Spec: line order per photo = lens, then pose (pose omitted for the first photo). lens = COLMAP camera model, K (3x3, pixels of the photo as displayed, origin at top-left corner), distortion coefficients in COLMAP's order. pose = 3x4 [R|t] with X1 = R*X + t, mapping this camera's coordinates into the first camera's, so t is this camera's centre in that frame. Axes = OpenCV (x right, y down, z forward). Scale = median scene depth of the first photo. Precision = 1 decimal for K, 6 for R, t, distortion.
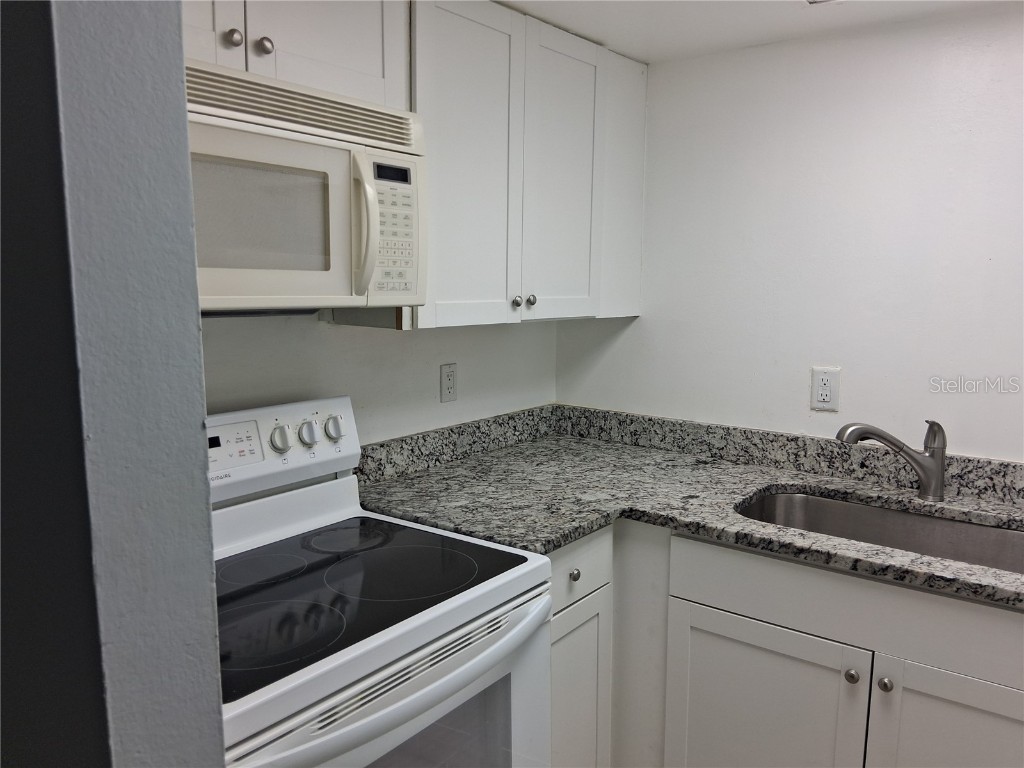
lens RADIAL K [[763.6, 0, 512.0], [0, 763.6, 384.0], [0, 0, 1]] dist [0.091533, -0.184825]
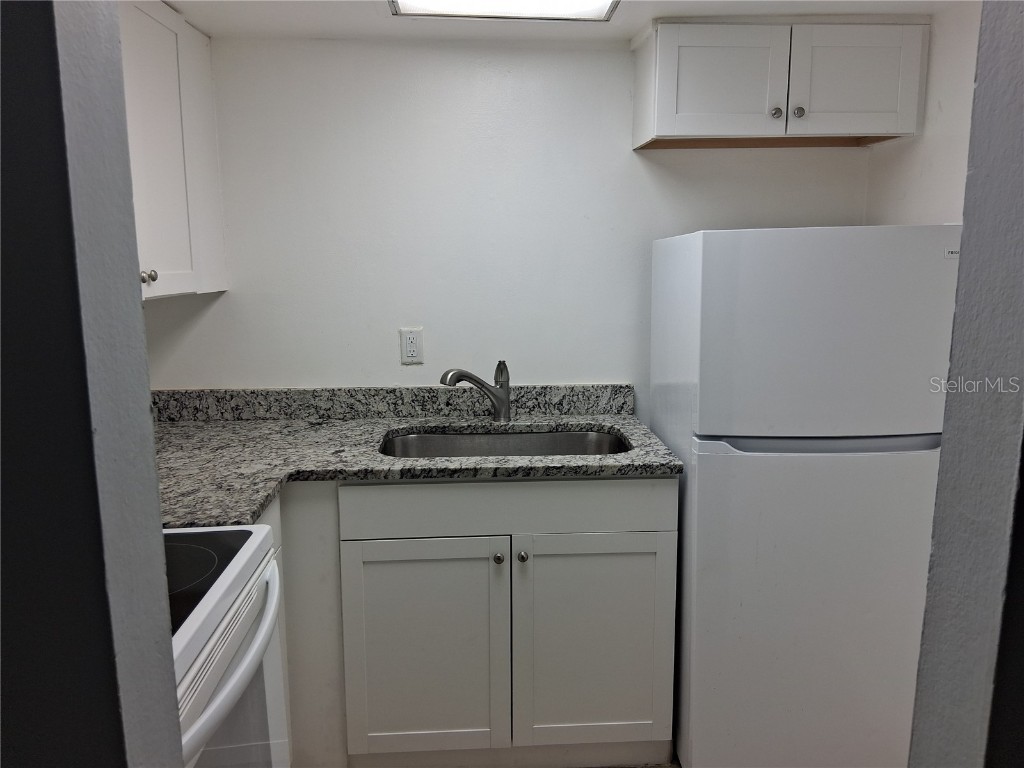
lens RADIAL K [[763.6, 0, 512.0], [0, 763.6, 384.0], [0, 0, 1]] dist [0.091533, -0.184825]
pose [[0.743692, -0.117018, 0.658201, -0.296384], [0.097670, 0.993016, 0.066186, 0.001769], [-0.661349, 0.015064, 0.749927, 0.006301]]
